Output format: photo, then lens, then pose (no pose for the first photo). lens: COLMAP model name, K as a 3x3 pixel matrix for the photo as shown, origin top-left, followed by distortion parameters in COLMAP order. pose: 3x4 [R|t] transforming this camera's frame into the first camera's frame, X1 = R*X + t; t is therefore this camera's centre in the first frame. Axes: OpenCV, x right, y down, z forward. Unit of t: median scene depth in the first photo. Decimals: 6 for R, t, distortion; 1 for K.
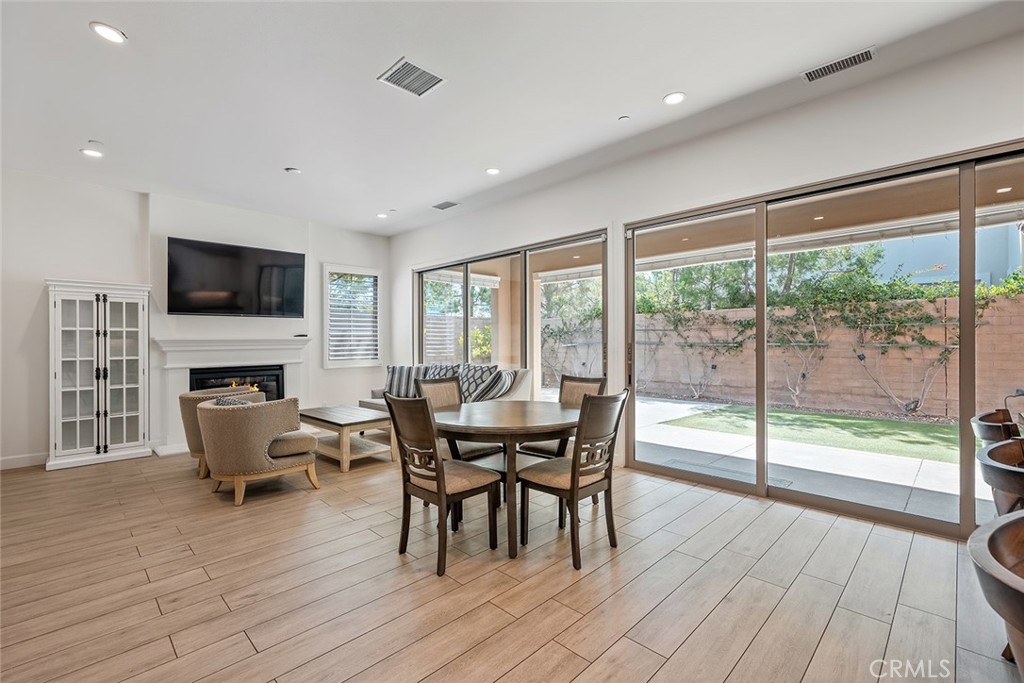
lens RADIAL K [[439.7, 0, 523.8], [0, 439.7, 343.2], [0, 0, 1]] dist [-0.001610, 0.000364]
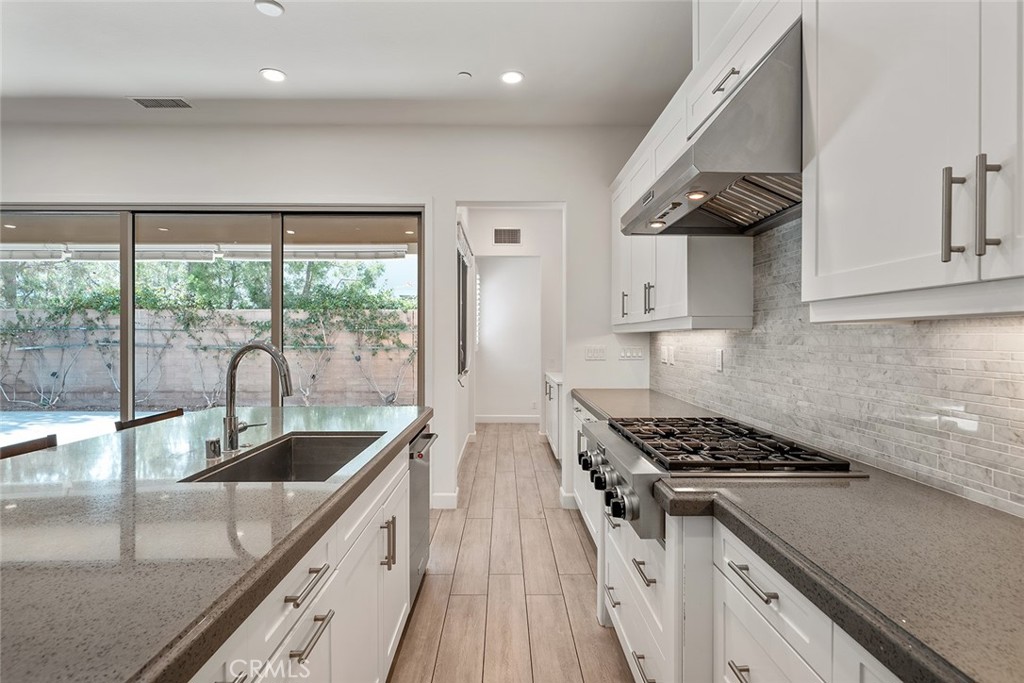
lens RADIAL K [[489.6, 0, 502.4], [0, 489.6, 332.7], [0, 0, 1]] dist [0.001037, 0.000116]
pose [[0.711835, 0.014229, 0.702202, 0.180427], [-0.000795, 0.999810, -0.019454, -0.011542], [-0.702346, 0.013289, 0.711712, -0.182292]]
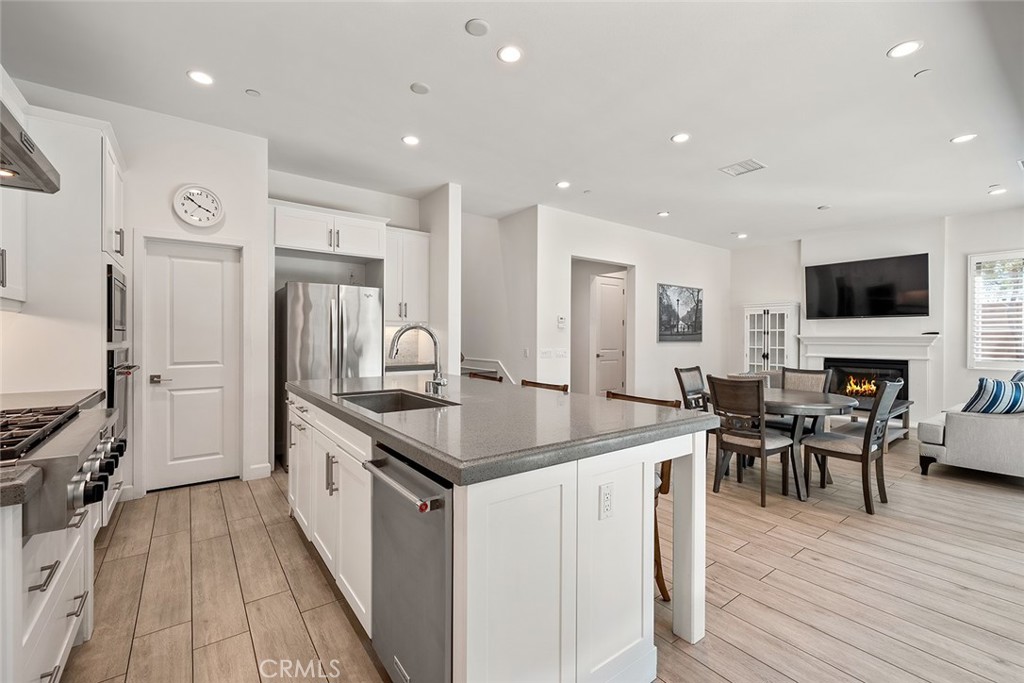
lens RADIAL K [[439.7, 0, 506.0], [0, 439.7, 336.6], [0, 0, 1]] dist [-0.001610, 0.000364]
pose [[-0.159694, 0.006203, -0.987147, 0.557630], [-0.010514, 0.999913, 0.007984, -0.006174], [0.987111, 0.011654, -0.159615, 0.171845]]
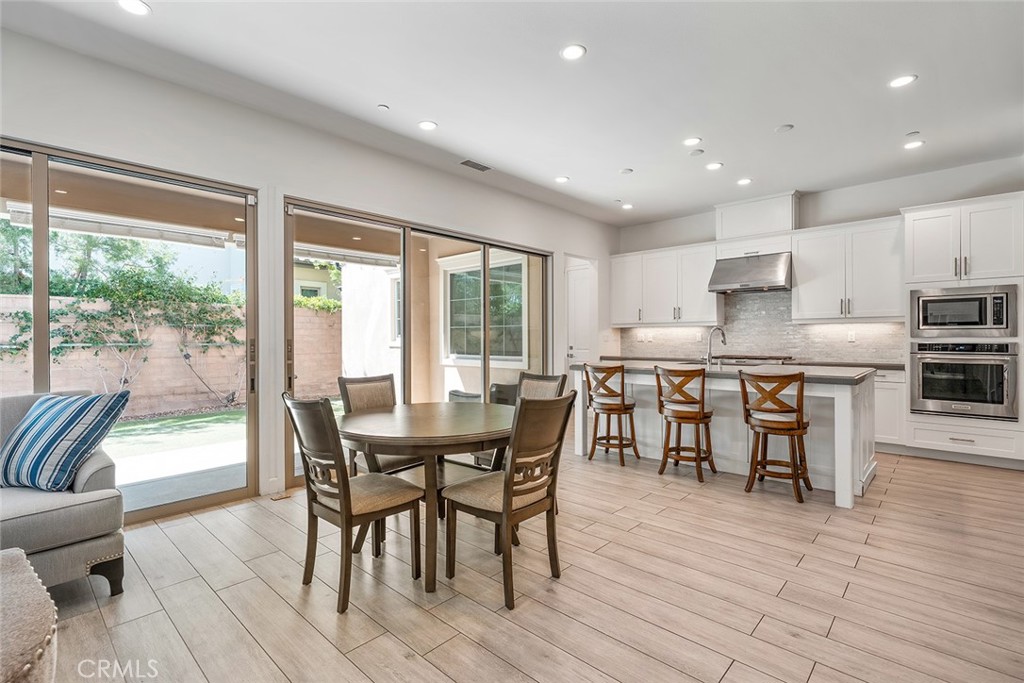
lens RADIAL K [[481.0, 0, 486.5], [0, 481.0, 336.4], [0, 0, 1]] dist [-0.004188, 0.002273]
pose [[0.009491, 0.009975, 0.999905, -0.392972], [0.010012, 0.999899, -0.010070, 0.004338], [-0.999905, 0.010107, 0.009391, 0.360319]]
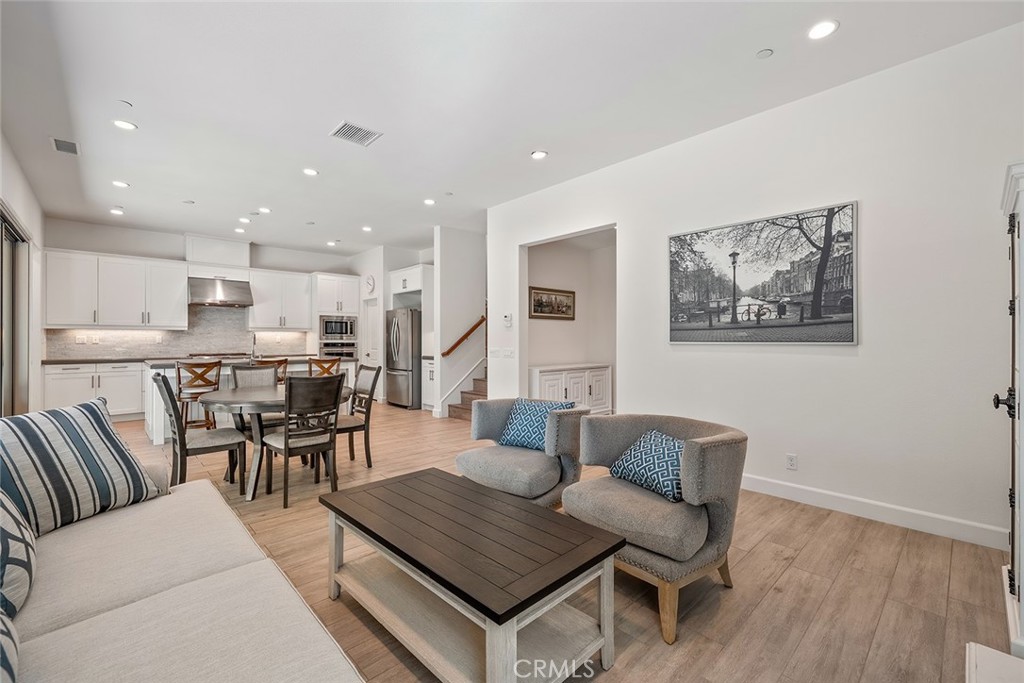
lens RADIAL K [[439.7, 0, 526.9], [0, 439.7, 340.7], [0, 0, 1]] dist [-0.001610, 0.000364]
pose [[-0.999182, 0.007654, 0.039703, -0.322532], [0.007993, 0.999933, 0.008390, 0.001983], [-0.039636, 0.008700, -0.999176, 0.909642]]
